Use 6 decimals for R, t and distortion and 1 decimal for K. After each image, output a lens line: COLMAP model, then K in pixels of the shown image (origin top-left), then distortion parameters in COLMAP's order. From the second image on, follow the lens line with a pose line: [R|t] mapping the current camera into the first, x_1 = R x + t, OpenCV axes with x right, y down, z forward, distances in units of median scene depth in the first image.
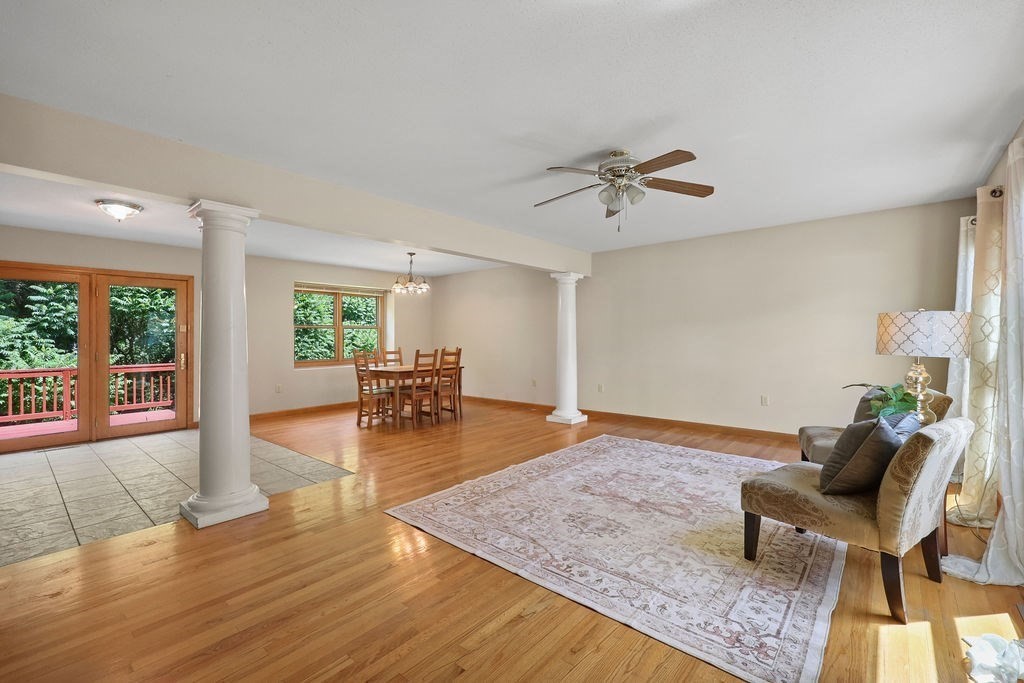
lens RADIAL K [[437.8, 0, 517.7], [0, 437.8, 336.1], [0, 0, 1]] dist [0.001040, -0.000030]
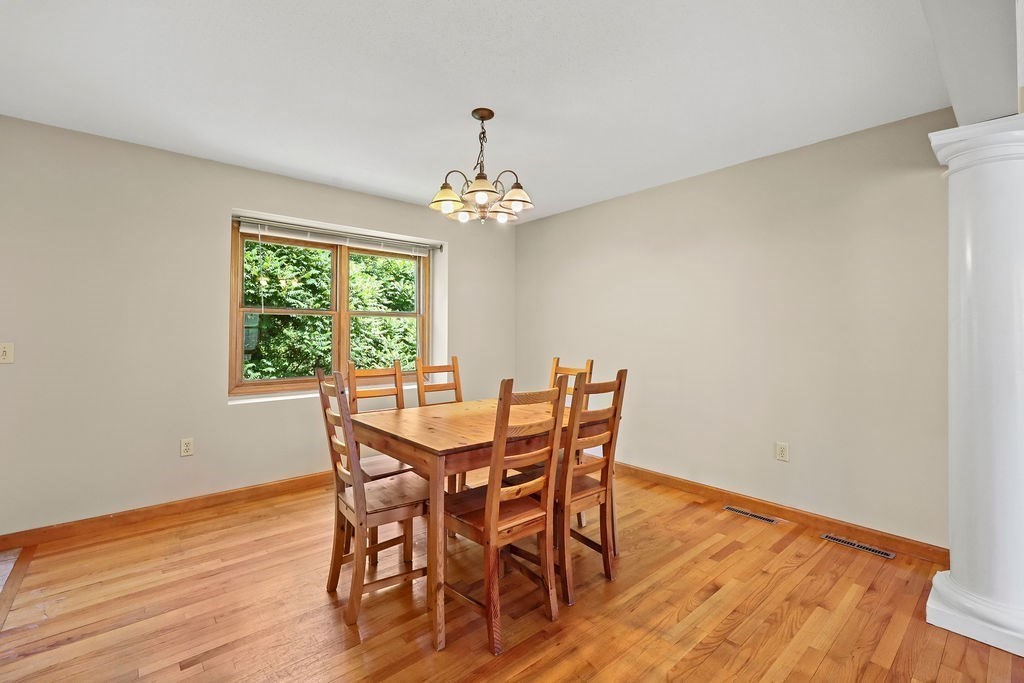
lens RADIAL K [[437.8, 0, 517.7], [0, 437.8, 336.1], [0, 0, 1]] dist [0.001040, -0.000030]
pose [[0.989681, 0.003378, -0.143248, -0.158550], [-0.001376, 0.999900, 0.014068, -0.002185], [0.143282, -0.013726, 0.989587, 0.627494]]
